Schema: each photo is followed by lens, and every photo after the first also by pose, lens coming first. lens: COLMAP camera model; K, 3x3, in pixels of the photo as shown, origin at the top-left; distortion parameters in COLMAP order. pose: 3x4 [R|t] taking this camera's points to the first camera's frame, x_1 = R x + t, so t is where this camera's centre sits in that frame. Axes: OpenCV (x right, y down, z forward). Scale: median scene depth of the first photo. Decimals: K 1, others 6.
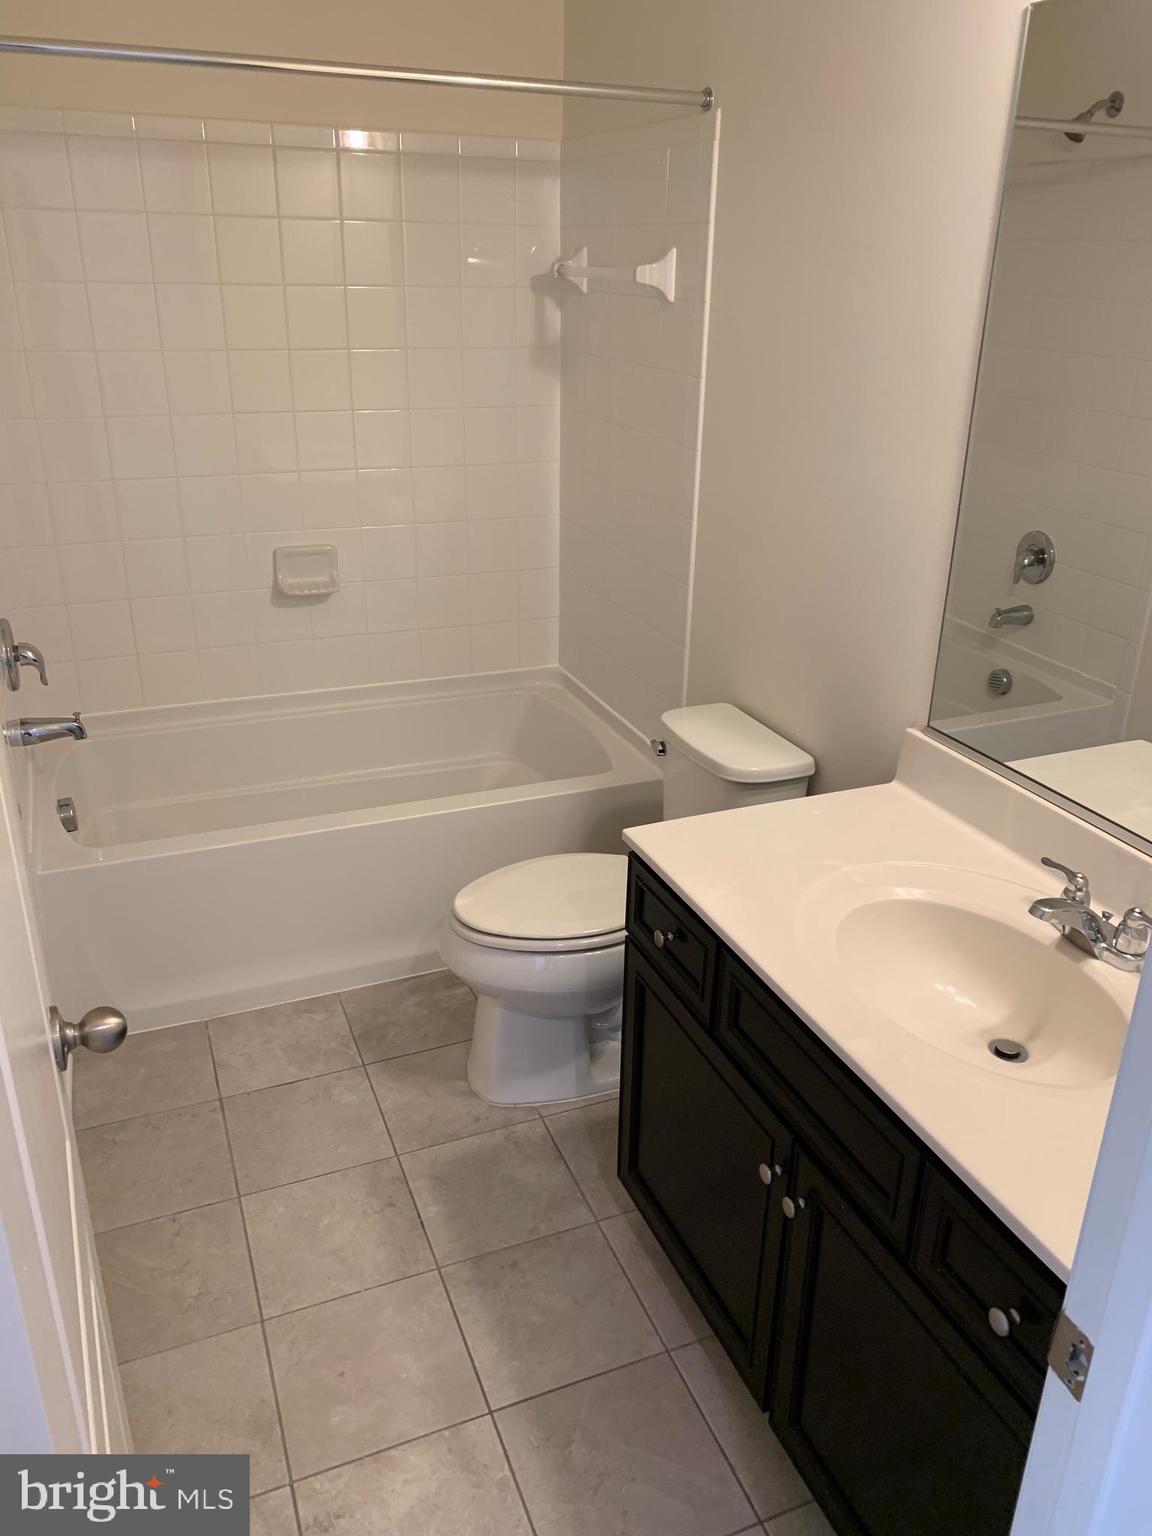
lens RADIAL K [[1170.9, 0, 583.0], [0, 1170.9, 771.6], [0, 0, 1]] dist [0.021575, -0.012487]
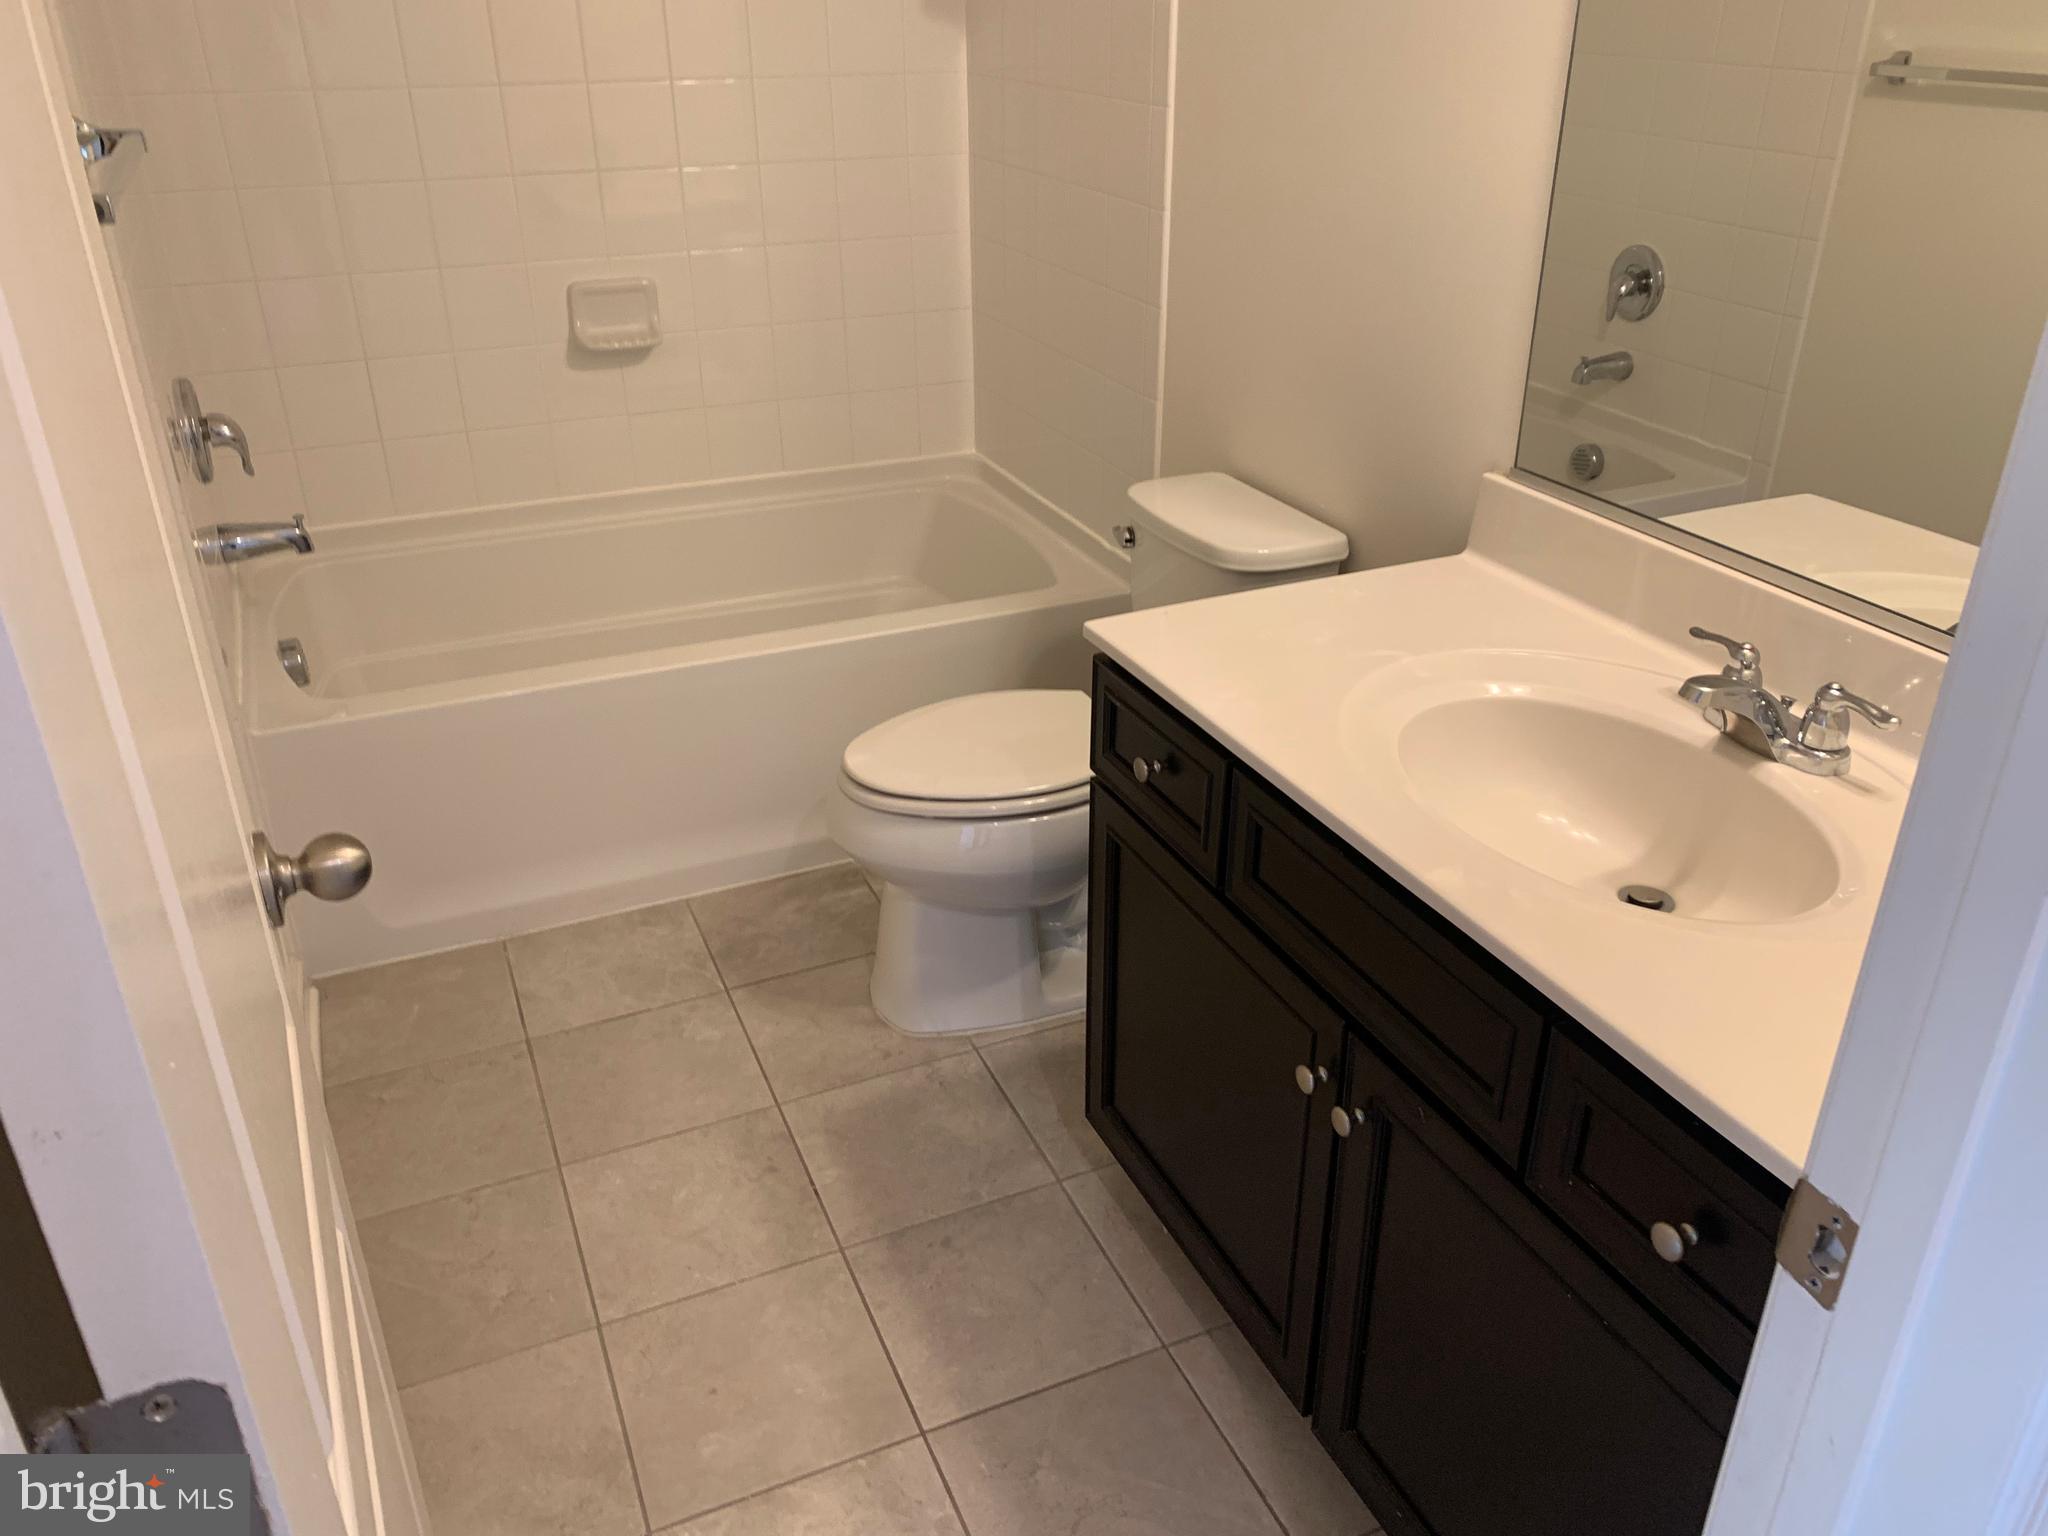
lens RADIAL K [[1557.1, 0, 1026.6], [0, 1557.1, 754.8], [0, 0, 1]] dist [0.056522, -0.087921]
pose [[0.999490, -0.029053, 0.013235, -0.012501], [0.028183, 0.997694, 0.061737, 0.058421], [-0.014998, -0.061332, 0.998005, 0.054204]]
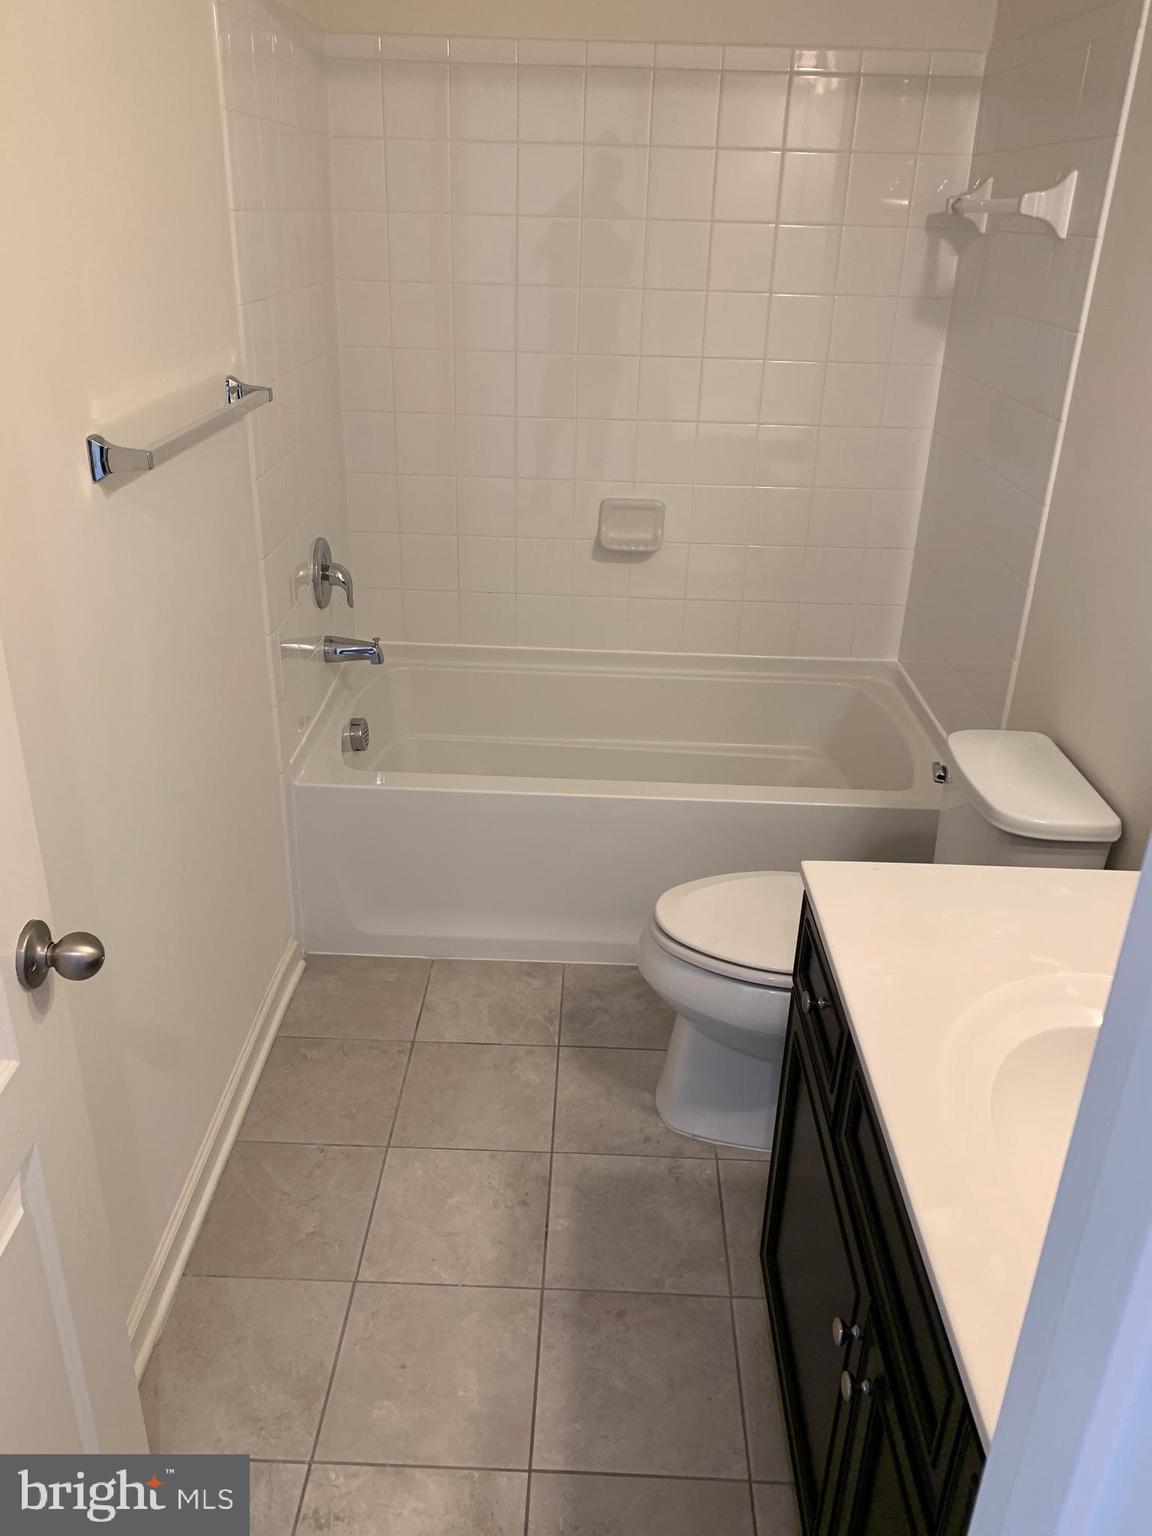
lens RADIAL K [[1165.0, 0, 573.1], [0, 1165.0, 765.9], [0, 0, 1]] dist [0.027079, -0.025917]
pose [[0.914804, 0.176740, -0.363176, 0.143762], [-0.170126, 0.984133, 0.050399, -0.025485], [0.366321, 0.015680, 0.930357, 0.141438]]
